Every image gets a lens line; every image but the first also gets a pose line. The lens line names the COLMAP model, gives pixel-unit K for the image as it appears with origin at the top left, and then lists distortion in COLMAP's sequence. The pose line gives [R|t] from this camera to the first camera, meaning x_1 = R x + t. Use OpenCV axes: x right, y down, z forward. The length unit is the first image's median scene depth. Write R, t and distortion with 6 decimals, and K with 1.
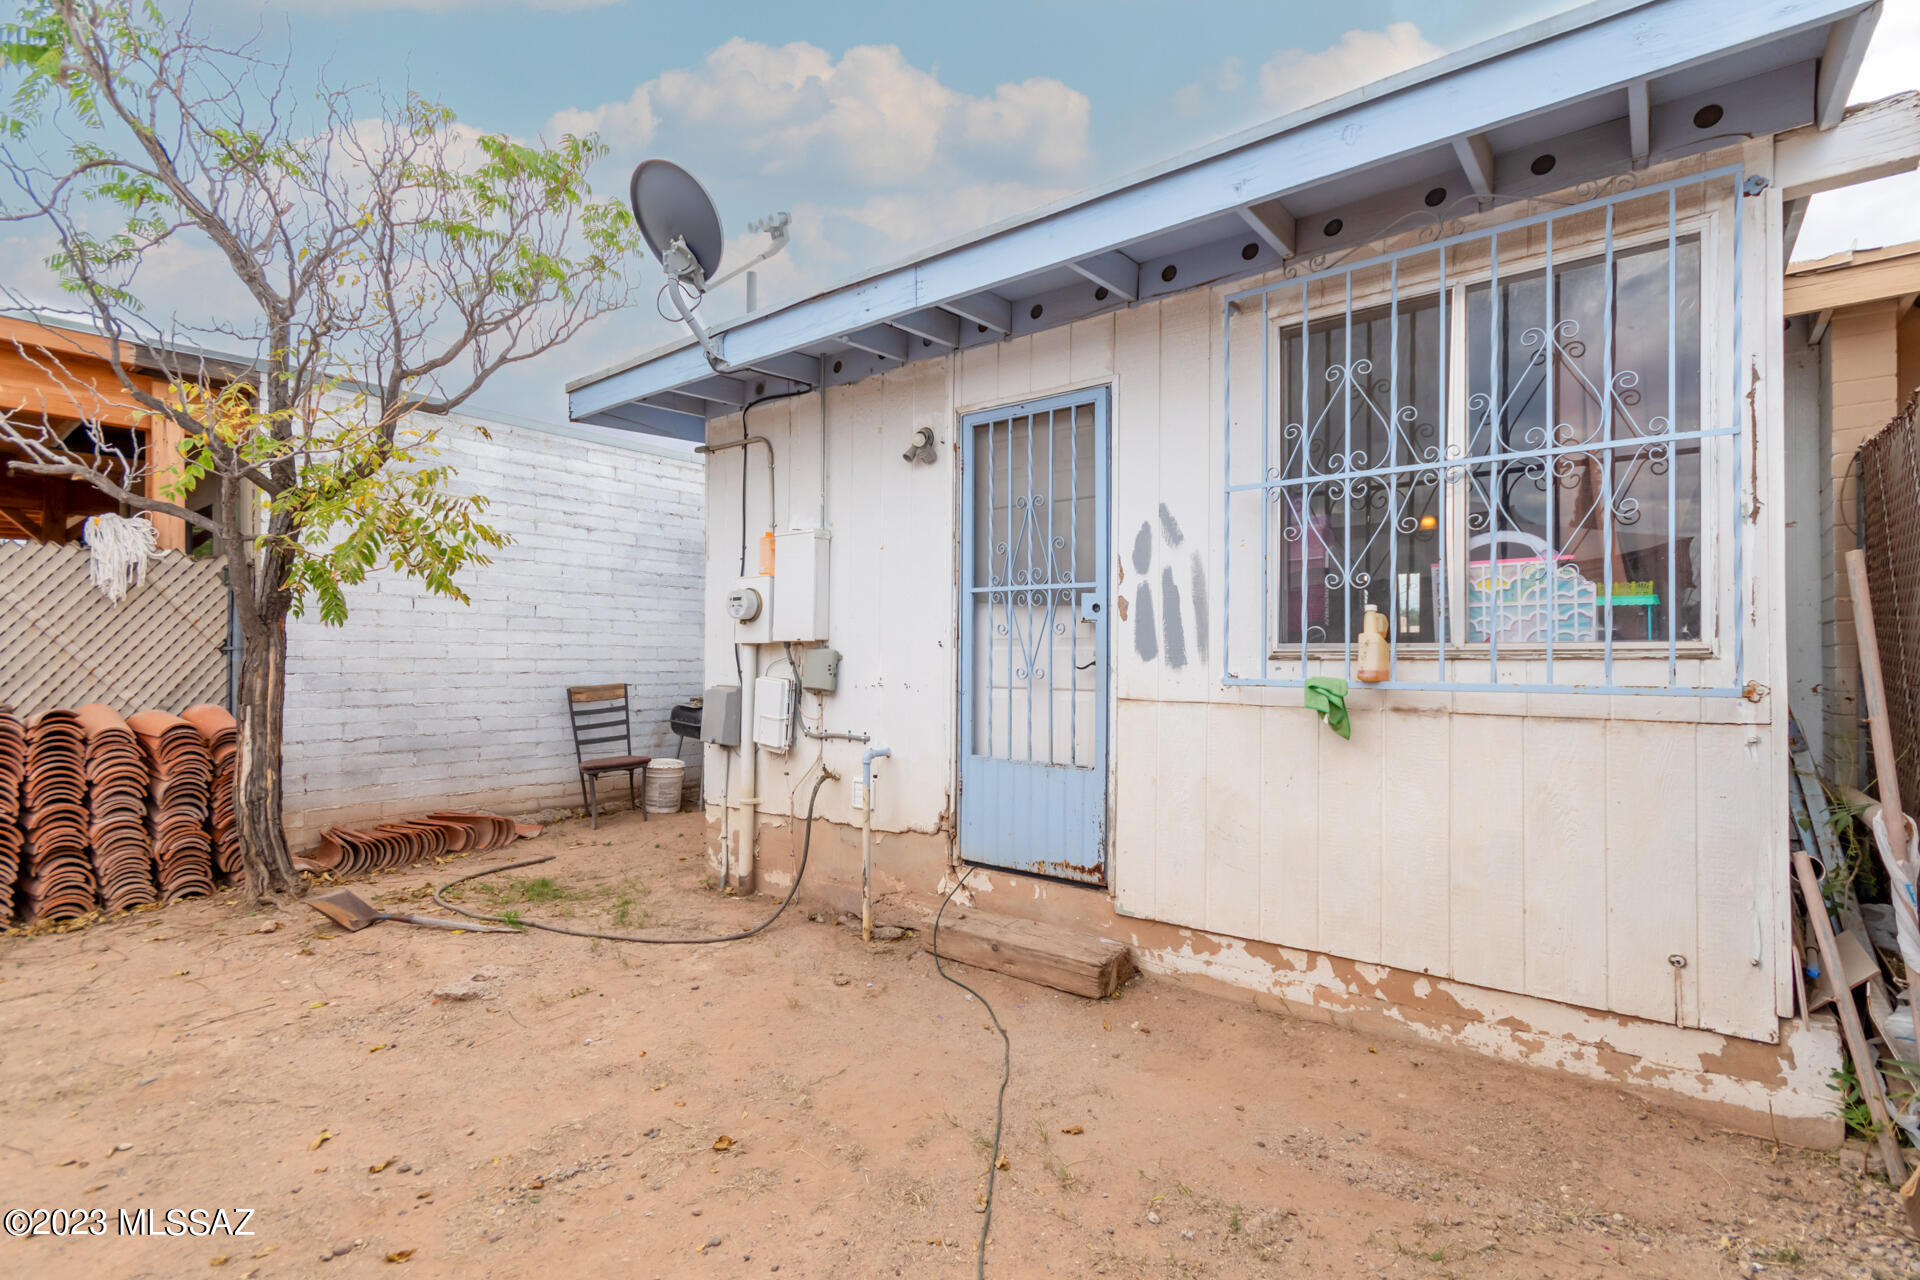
lens RADIAL K [[912.5, 0, 963.5], [0, 912.5, 646.2], [0, 0, 1]] dist [0.000881, 0.000036]
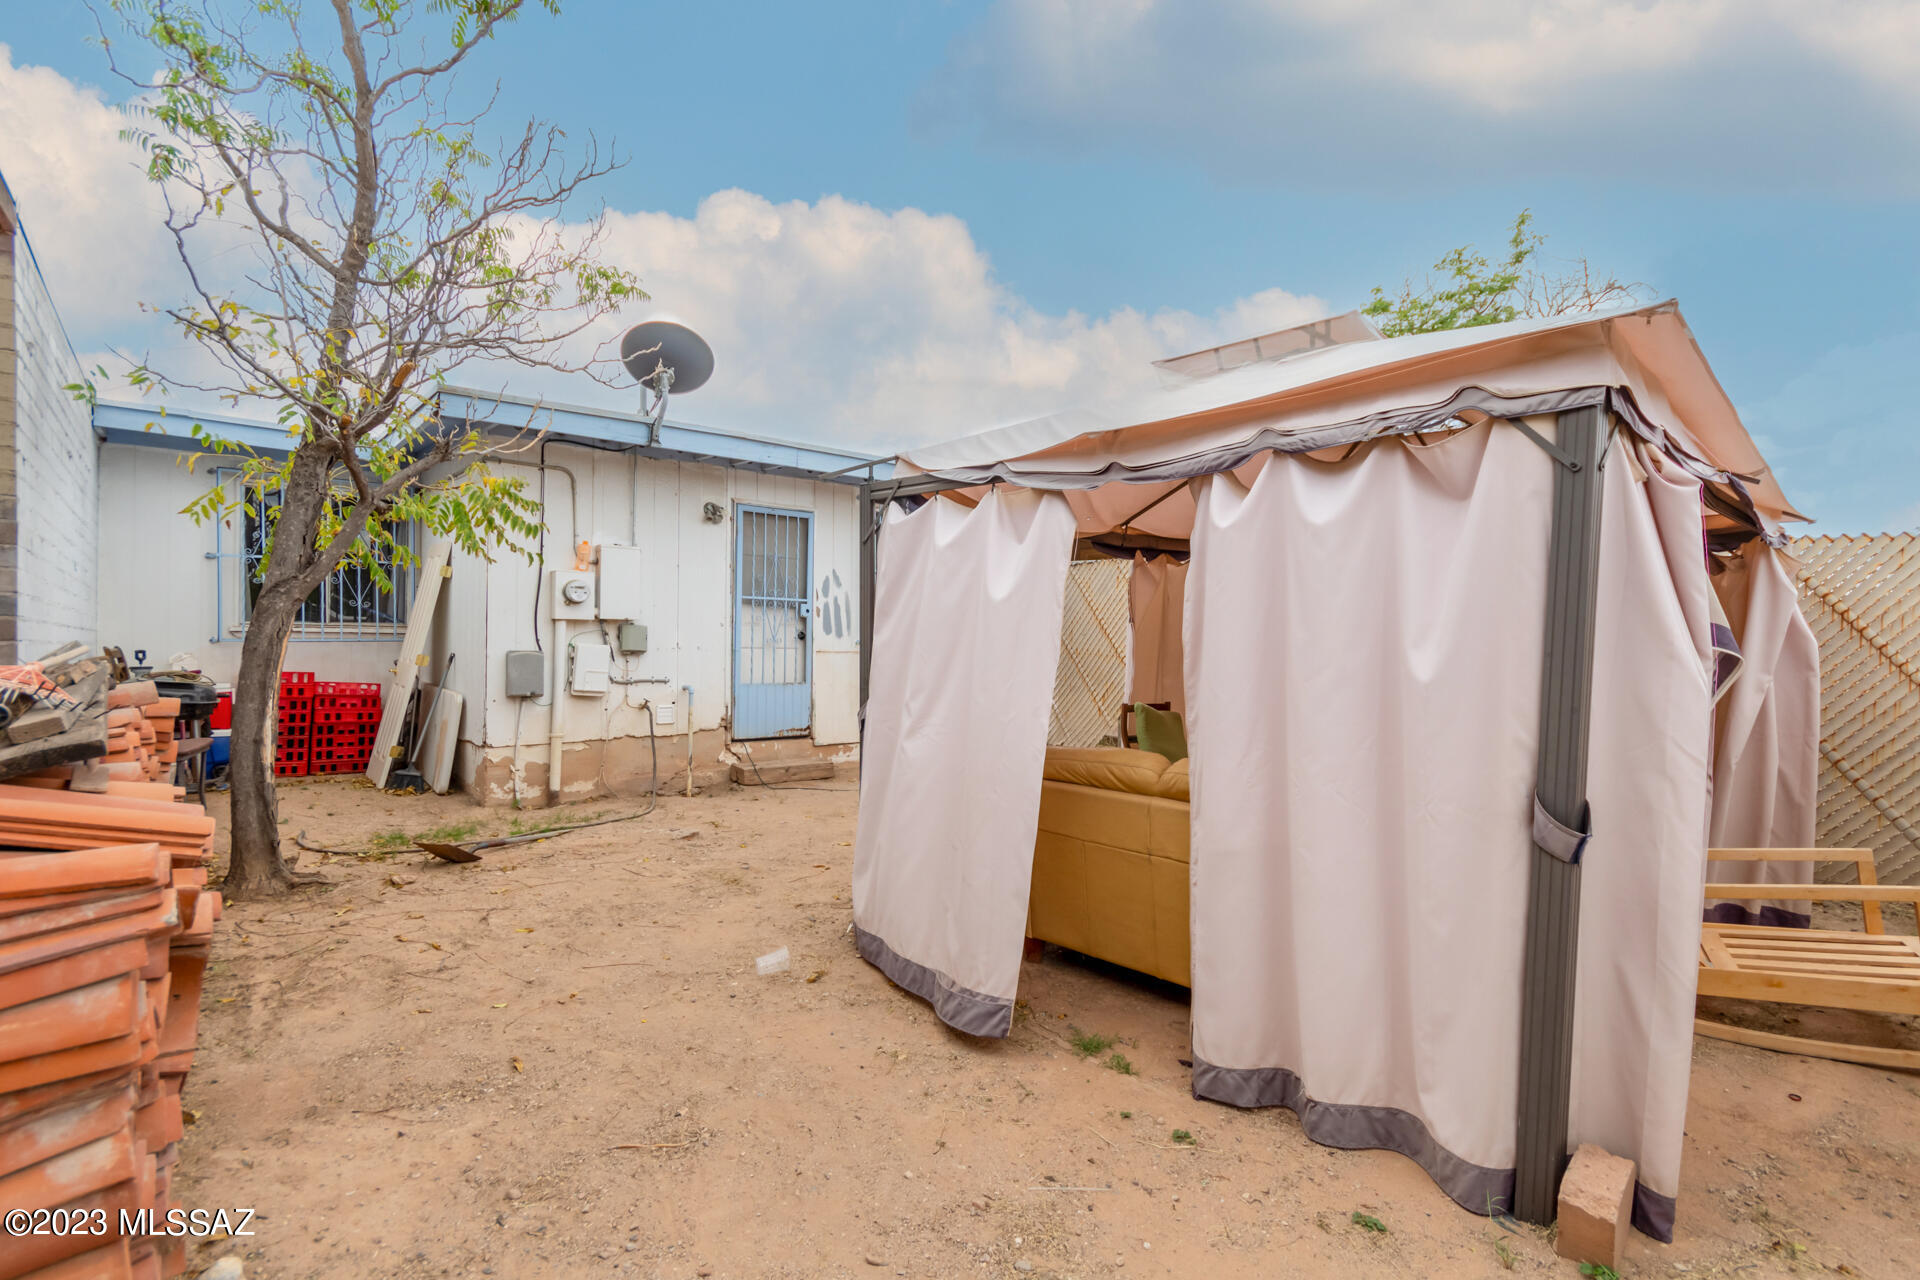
lens RADIAL K [[912.5, 0, 962.2], [0, 912.5, 643.0], [0, 0, 1]] dist [0.000881, 0.000036]
pose [[0.183187, 0.006891, 0.983054, -1.794702], [-0.016854, 0.999850, -0.003868, 0.034702], [-0.982934, -0.015860, 0.183276, 0.202762]]
